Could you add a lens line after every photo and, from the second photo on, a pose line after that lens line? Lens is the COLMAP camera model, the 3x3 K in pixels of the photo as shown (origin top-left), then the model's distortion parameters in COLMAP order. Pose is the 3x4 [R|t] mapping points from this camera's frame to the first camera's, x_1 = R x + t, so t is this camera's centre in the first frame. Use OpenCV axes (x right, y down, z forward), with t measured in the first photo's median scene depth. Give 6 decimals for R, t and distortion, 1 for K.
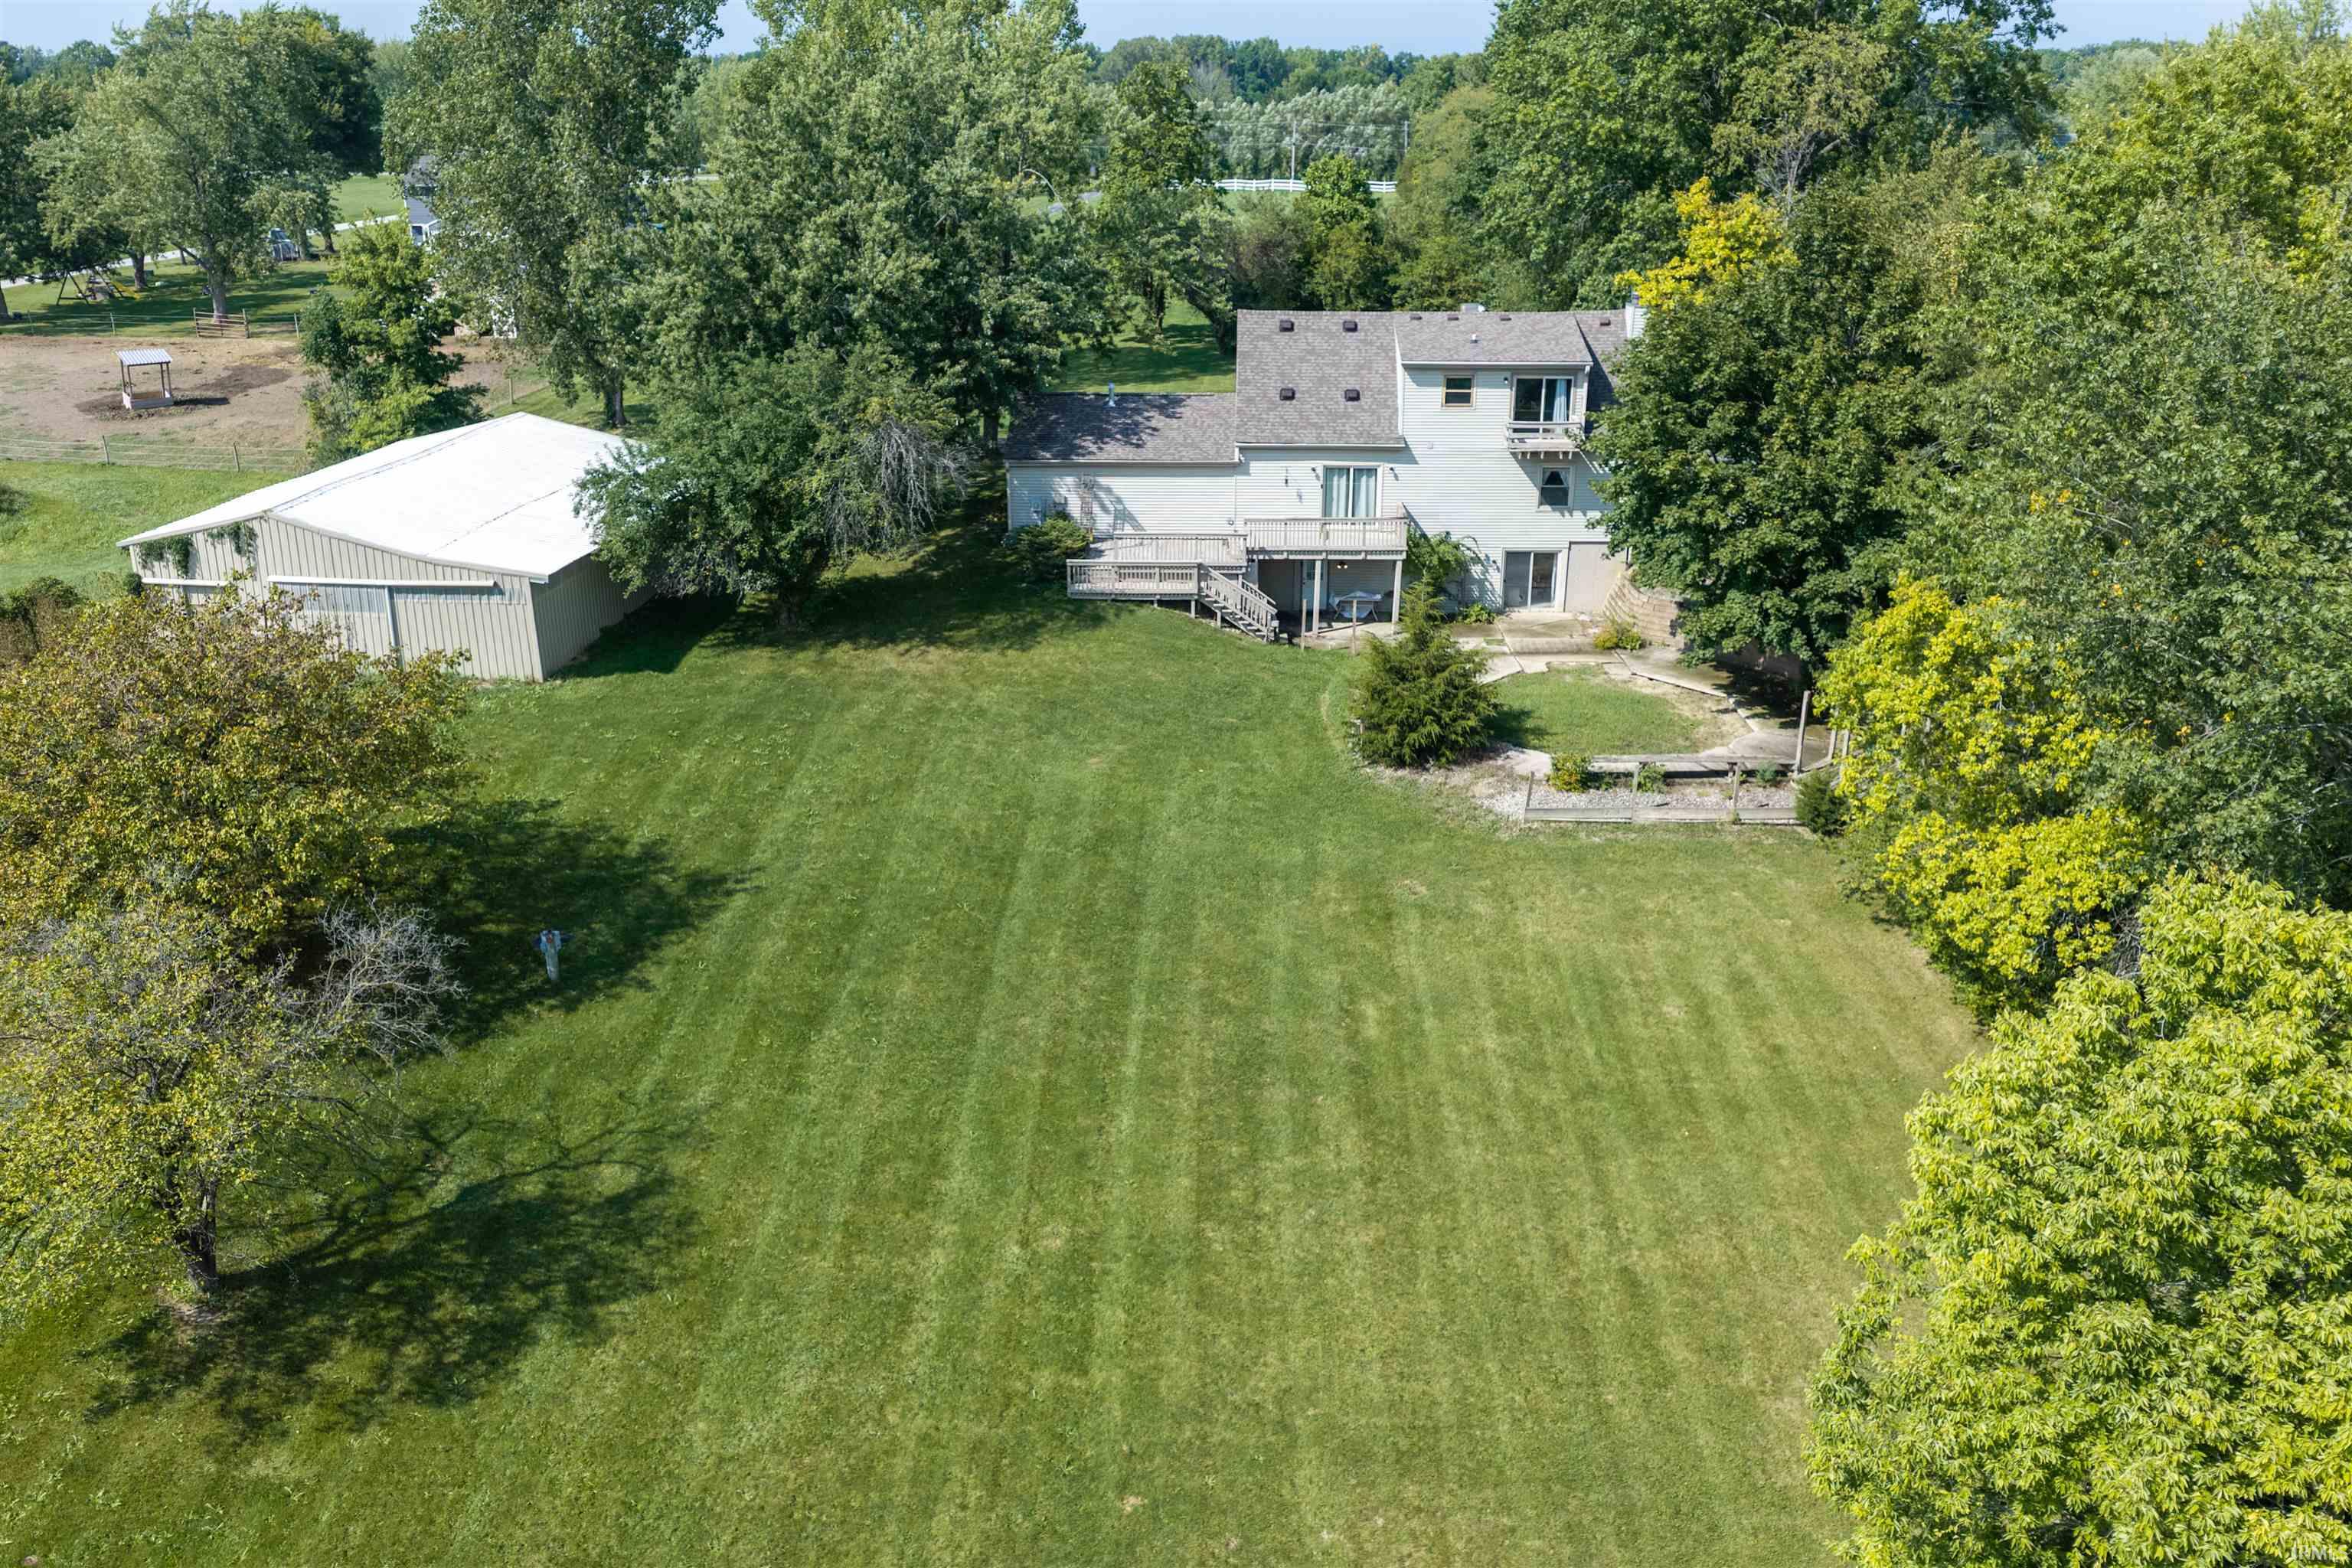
lens RADIAL K [[1858.7, 0, 1176.0], [0, 1858.7, 784.0], [0, 0, 1]] dist [0.044103, -0.000059]
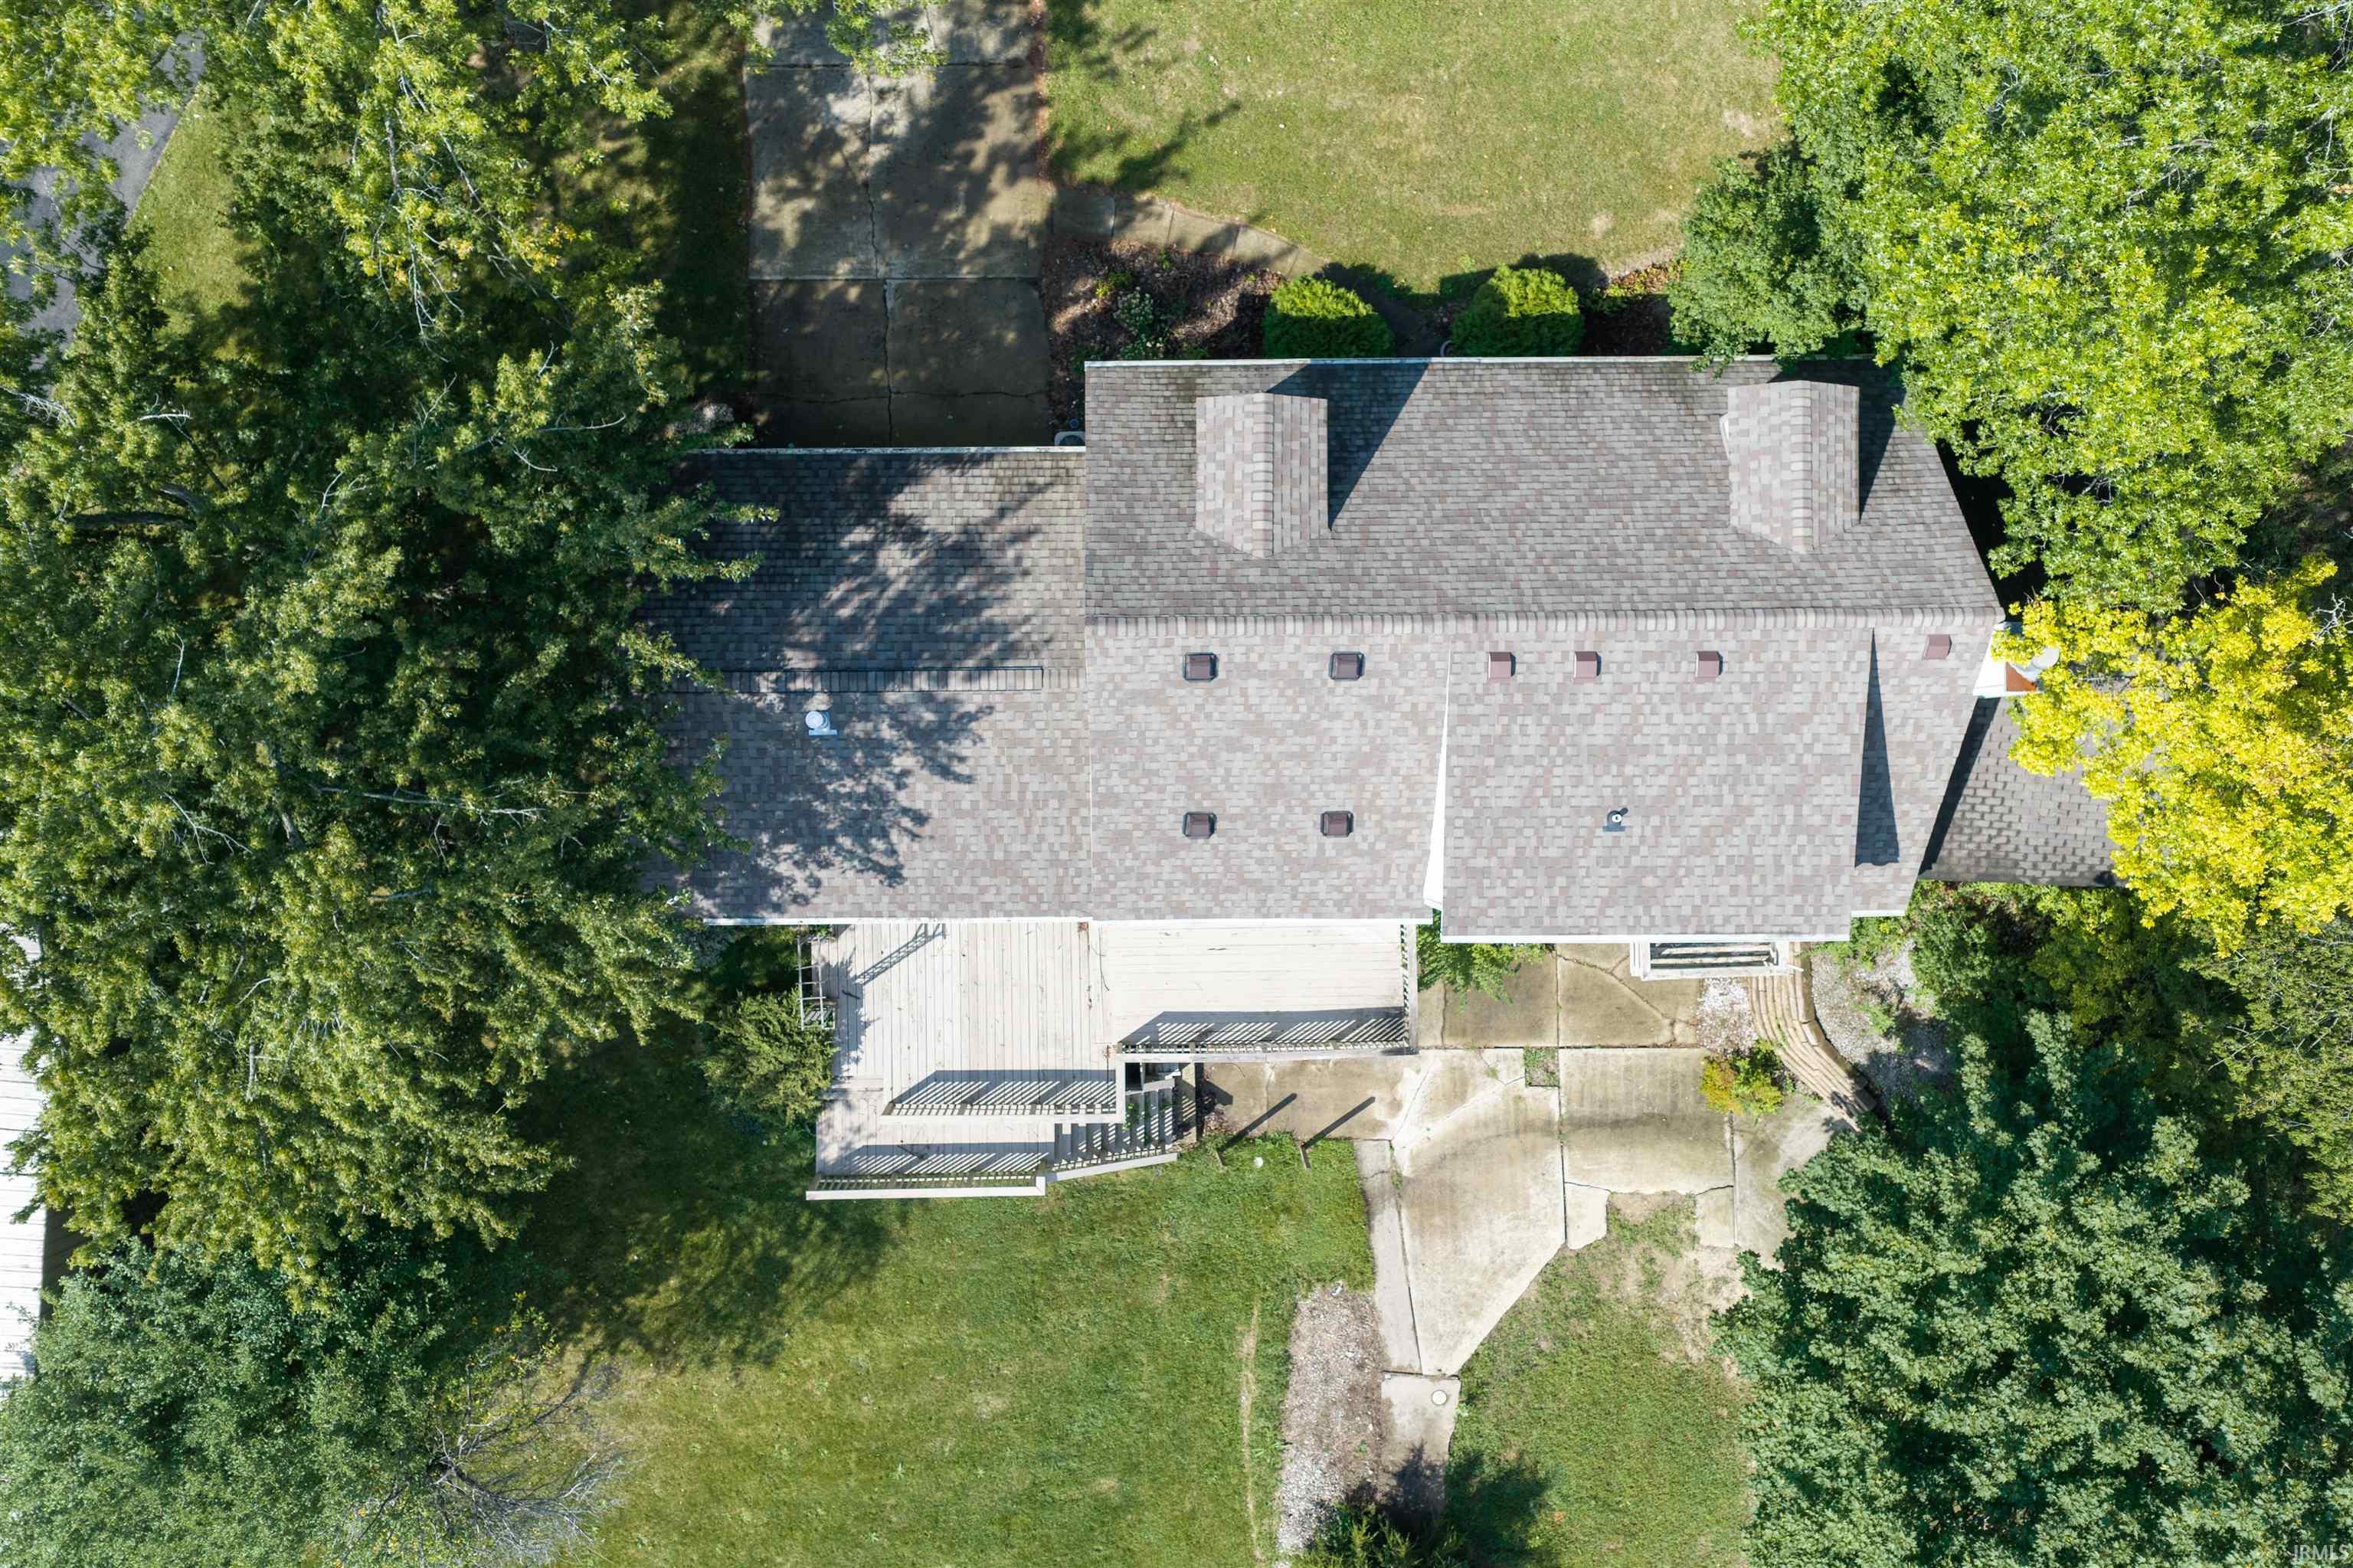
lens RADIAL K [[1859.5, 0, 1176.5], [0, 1859.5, 784.0], [0, 0, 1]] dist [0.044103, -0.000059]
pose [[0.999277, -0.037448, 0.006601, 0.052915], [0.005814, 0.322038, 0.946709, -0.666101], [-0.037578, -0.945986, 0.322022, 0.884497]]
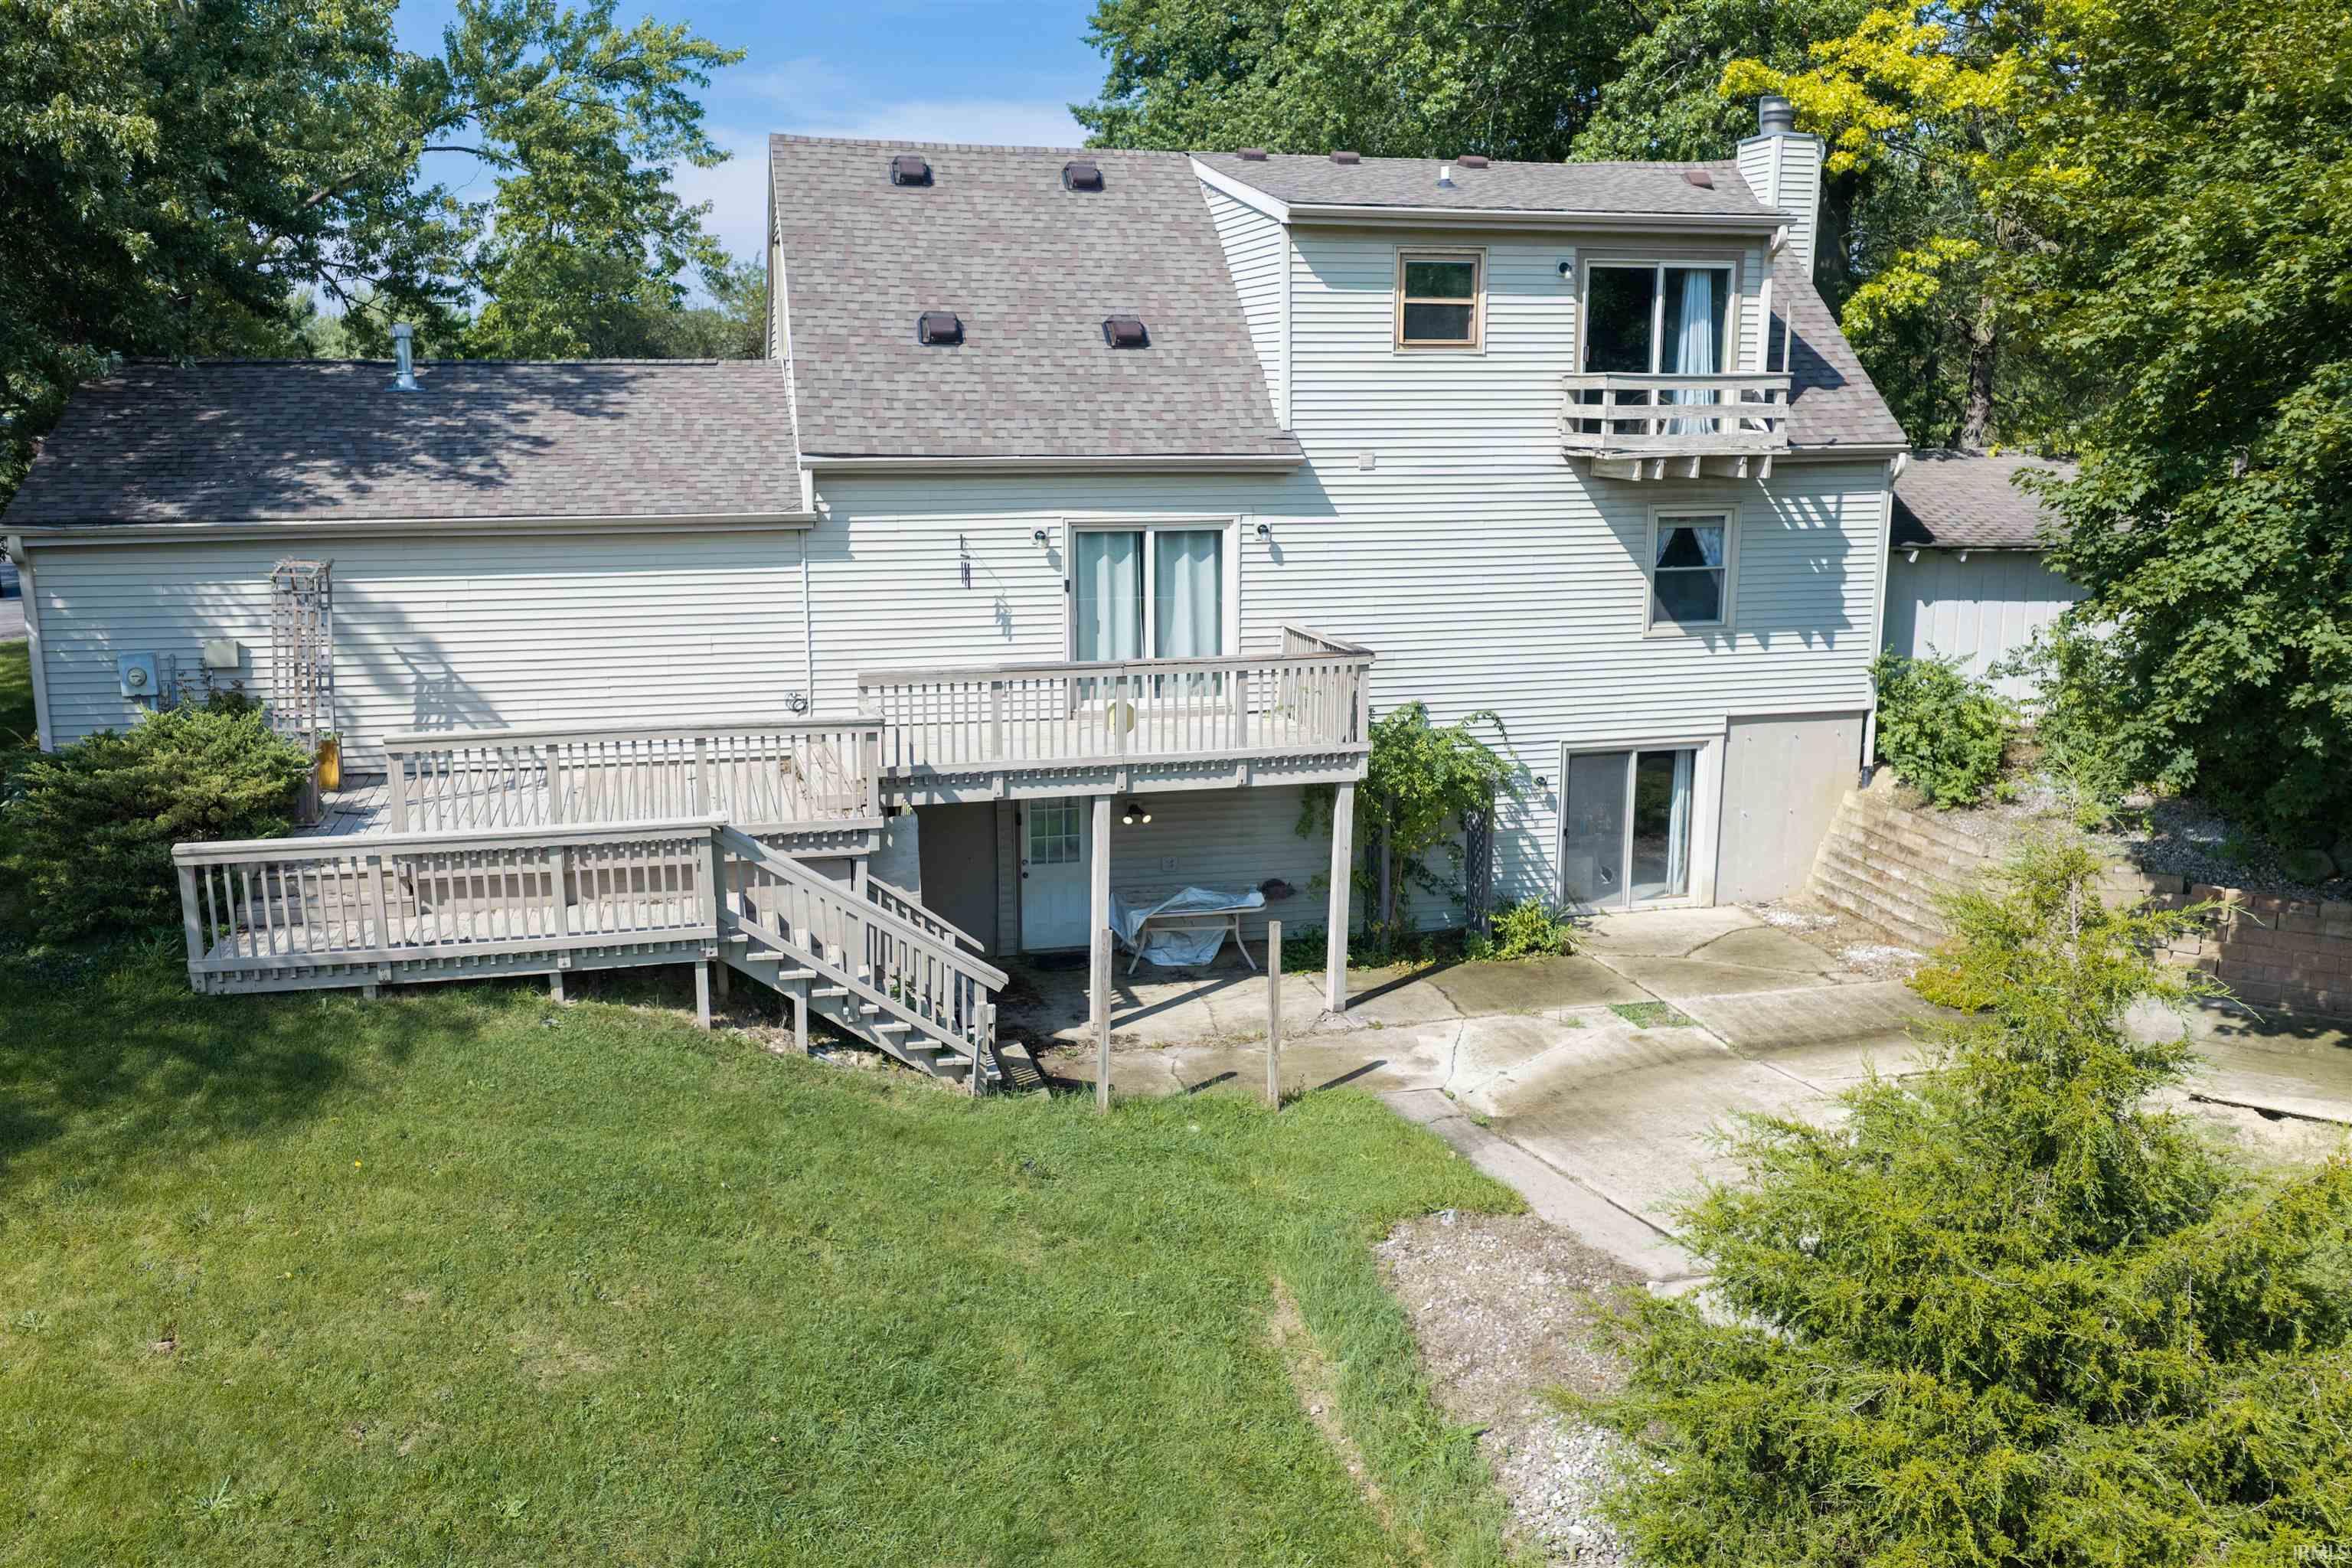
lens RADIAL K [[1987.8, 0, 1176.0], [0, 1987.8, 784.0], [0, 0, 1]] dist [0.002554, -0.005459]
pose [[0.963483, -0.054187, 0.262230, 0.001112], [0.092014, 0.986674, -0.134192, -0.075898], [-0.251464, 0.153421, 0.955630, 0.670101]]
